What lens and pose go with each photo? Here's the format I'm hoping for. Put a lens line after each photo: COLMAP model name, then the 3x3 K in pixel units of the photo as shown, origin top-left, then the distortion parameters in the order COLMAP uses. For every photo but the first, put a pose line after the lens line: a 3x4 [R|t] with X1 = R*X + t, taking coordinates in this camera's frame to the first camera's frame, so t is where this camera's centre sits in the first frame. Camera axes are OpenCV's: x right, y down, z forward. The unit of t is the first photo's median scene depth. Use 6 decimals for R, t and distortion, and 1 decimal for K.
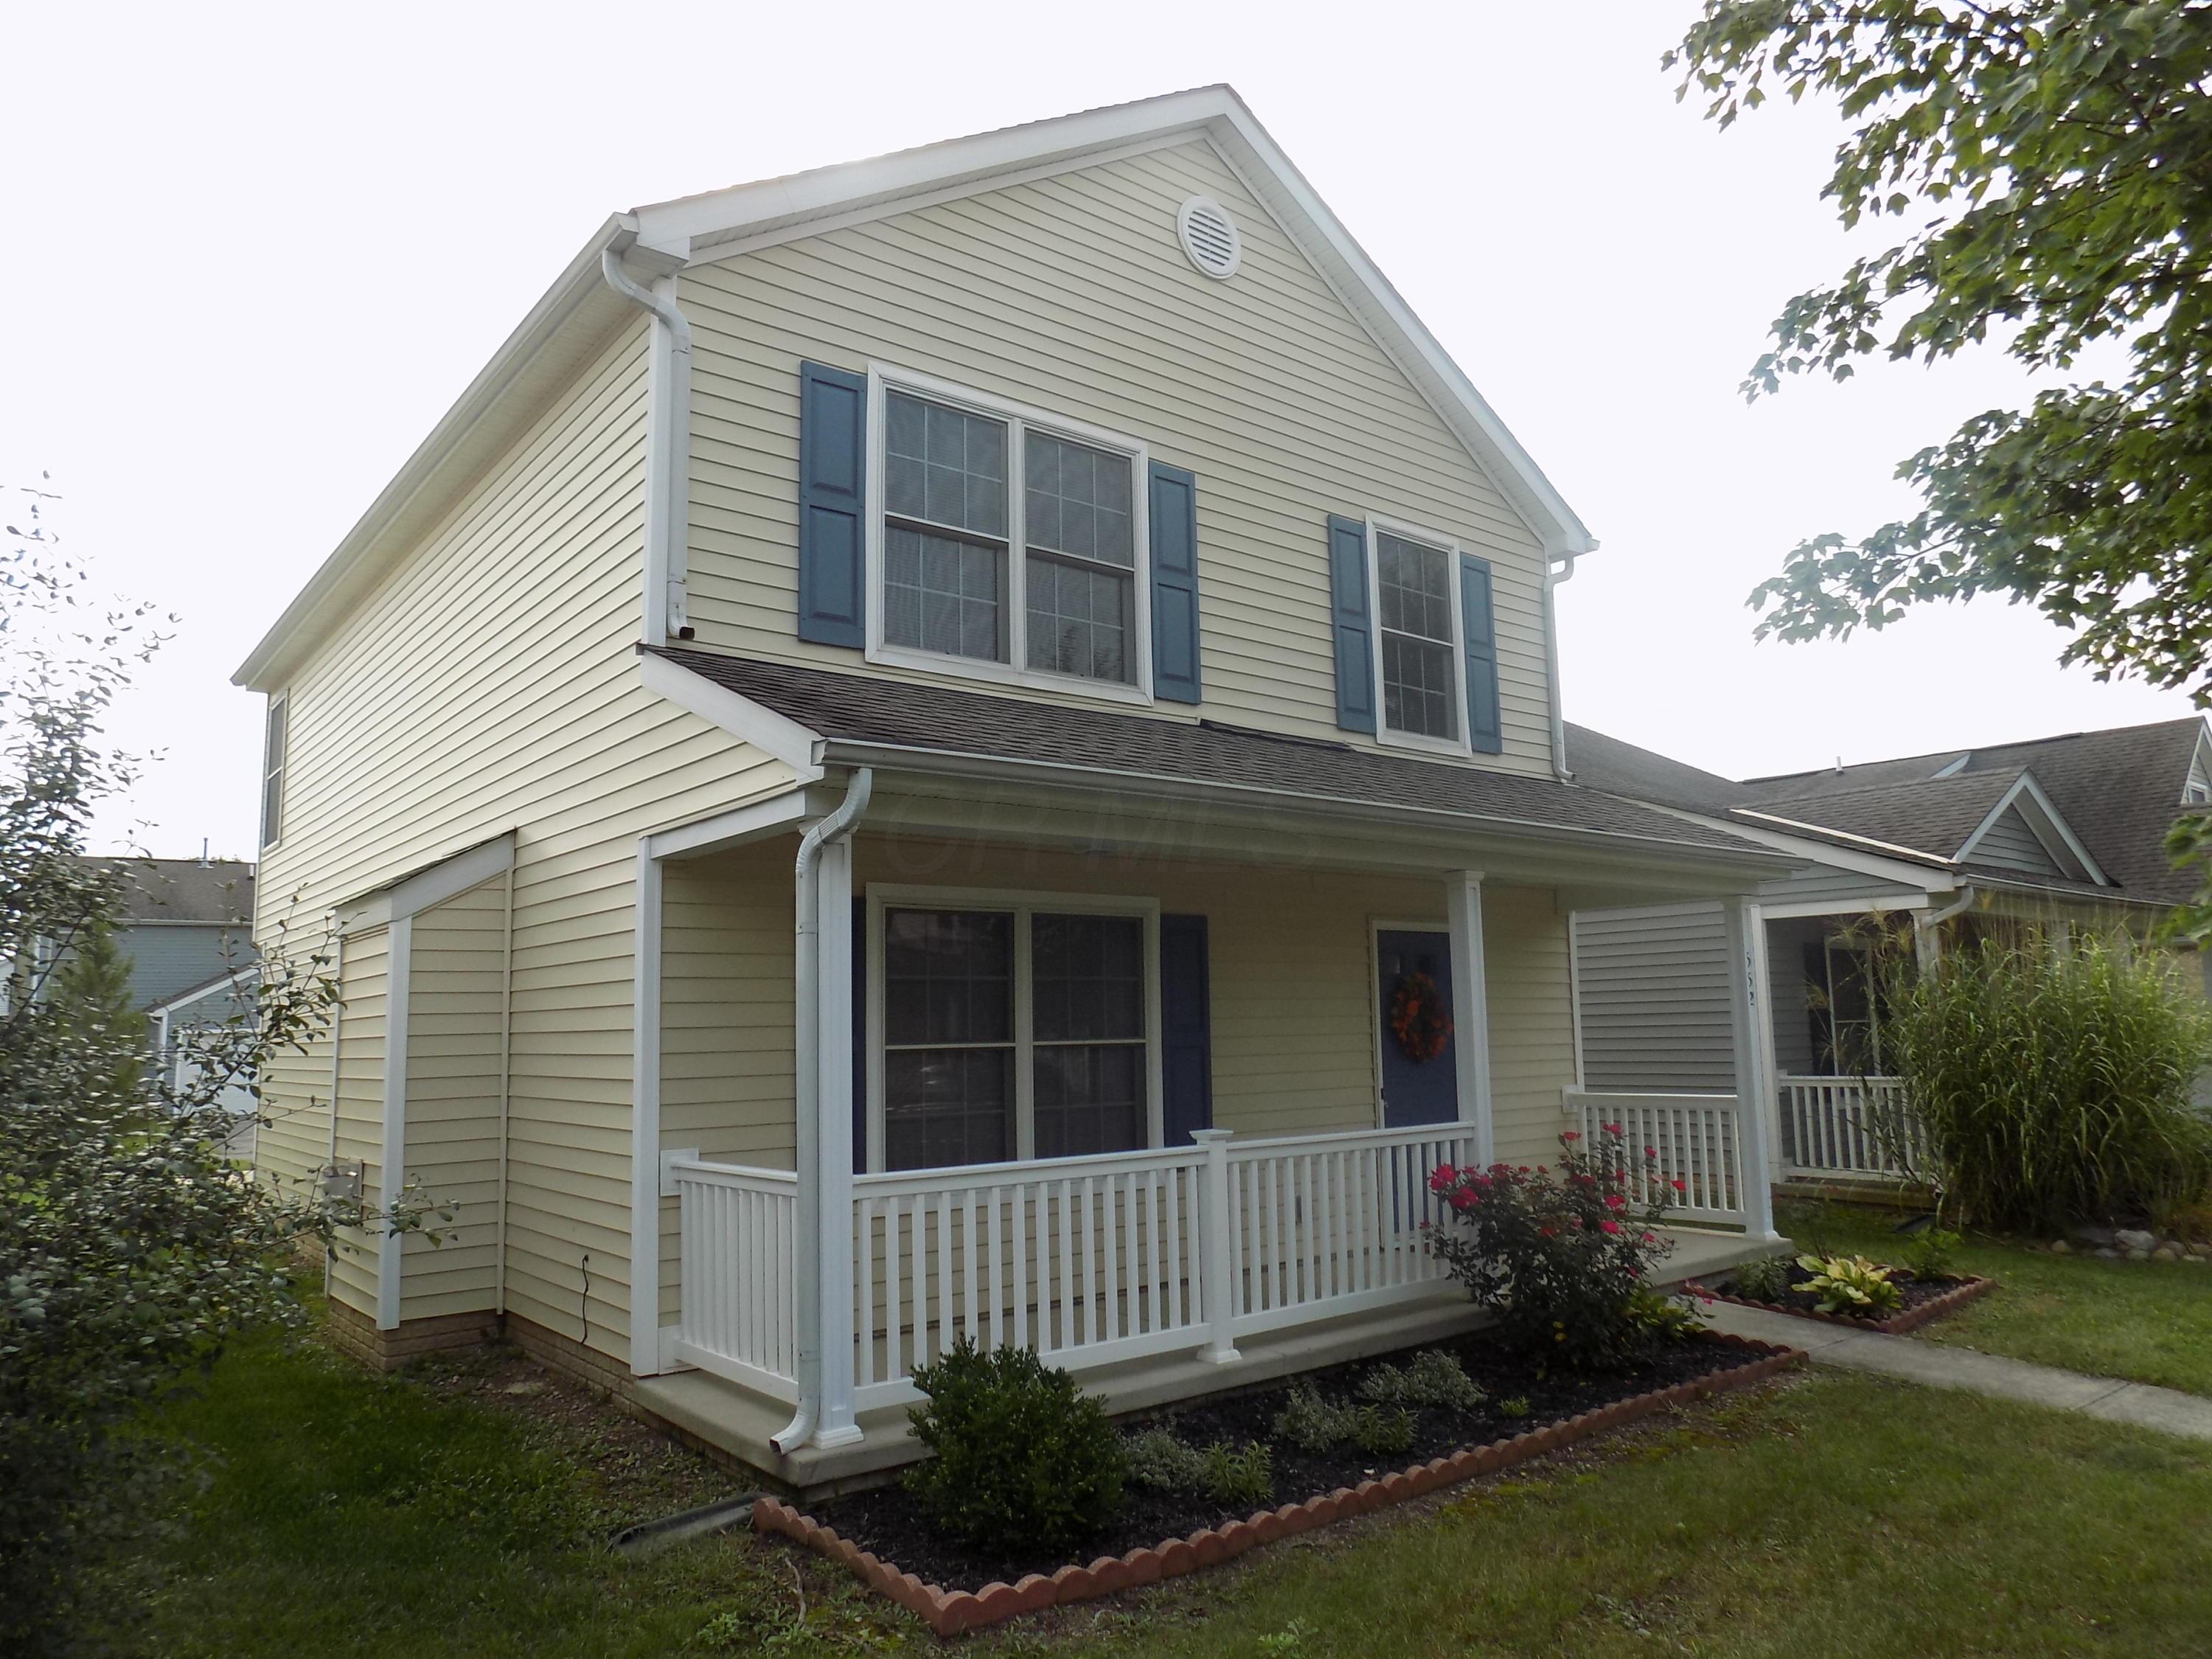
lens RADIAL K [[1455.6, 0, 1107.9], [0, 1455.6, 836.6], [0, 0, 1]] dist [-0.020172, 0.015704]
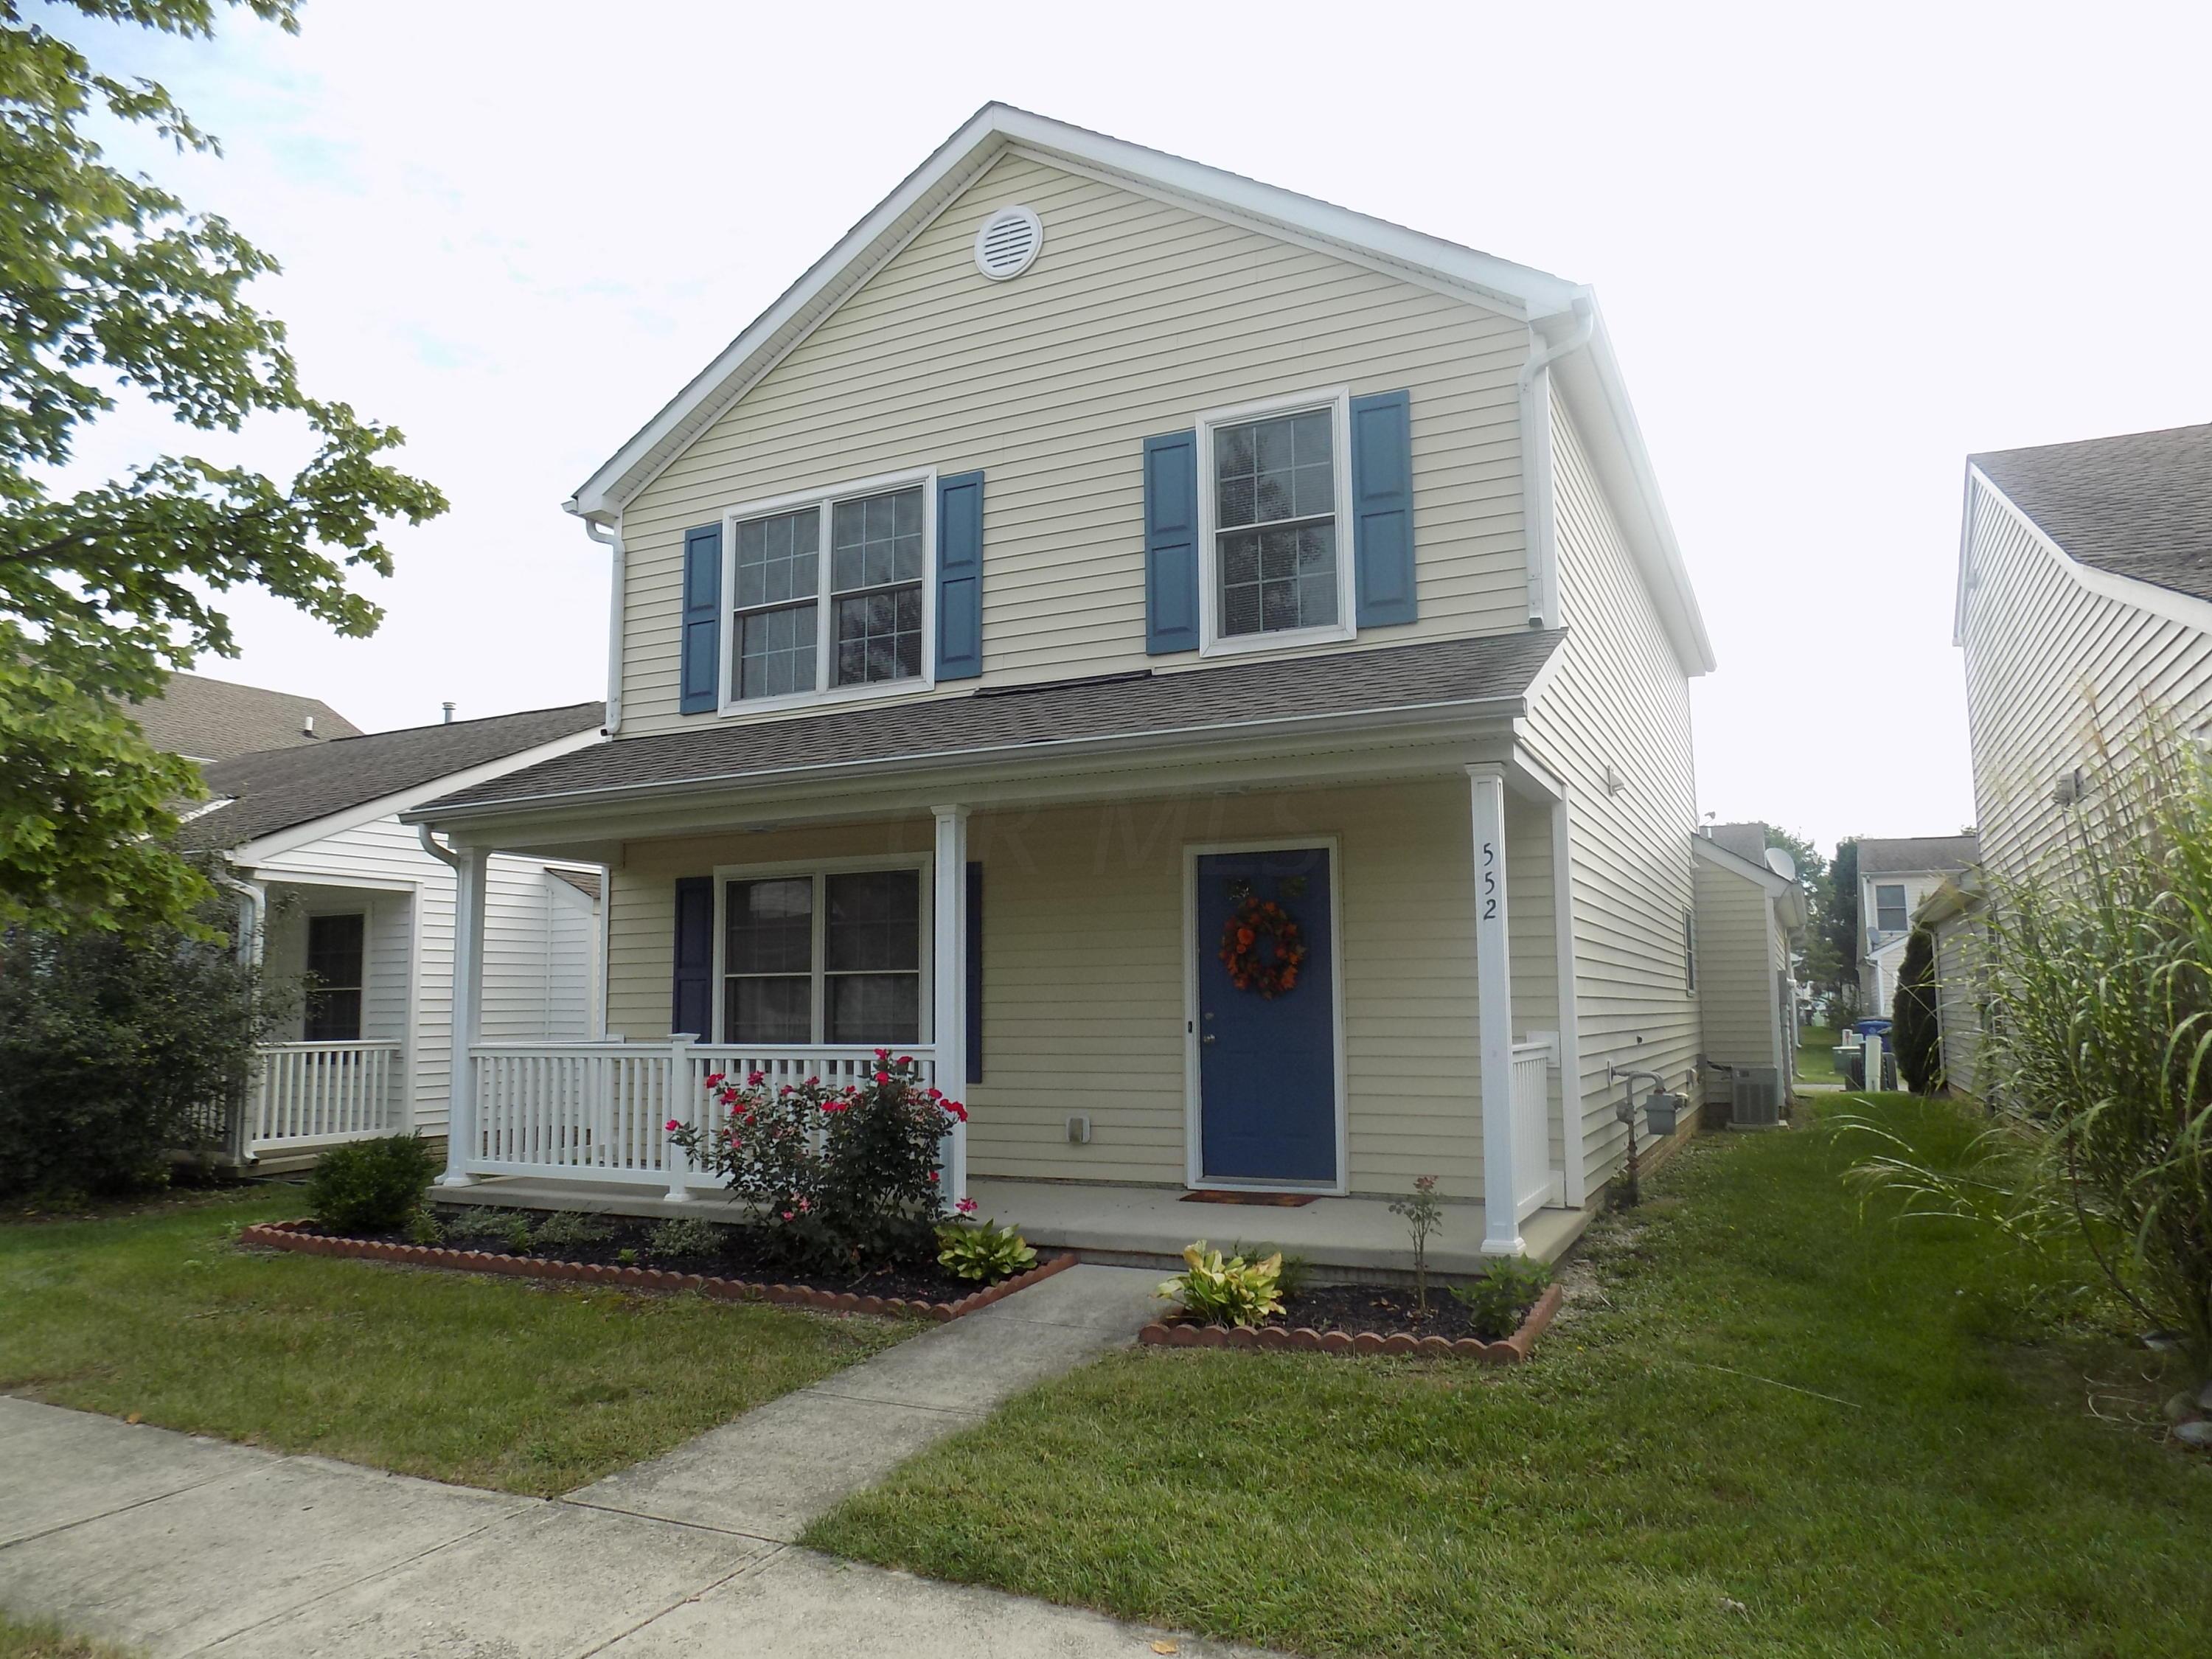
lens RADIAL K [[1455.6, 0, 1109.3], [0, 1455.6, 834.6], [0, 0, 1]] dist [-0.020172, 0.015704]
pose [[0.434217, -0.091518, -0.896147, 1.143656], [0.121853, 0.991649, -0.042229, 0.094611], [0.892529, -0.090861, 0.441743, 0.594317]]
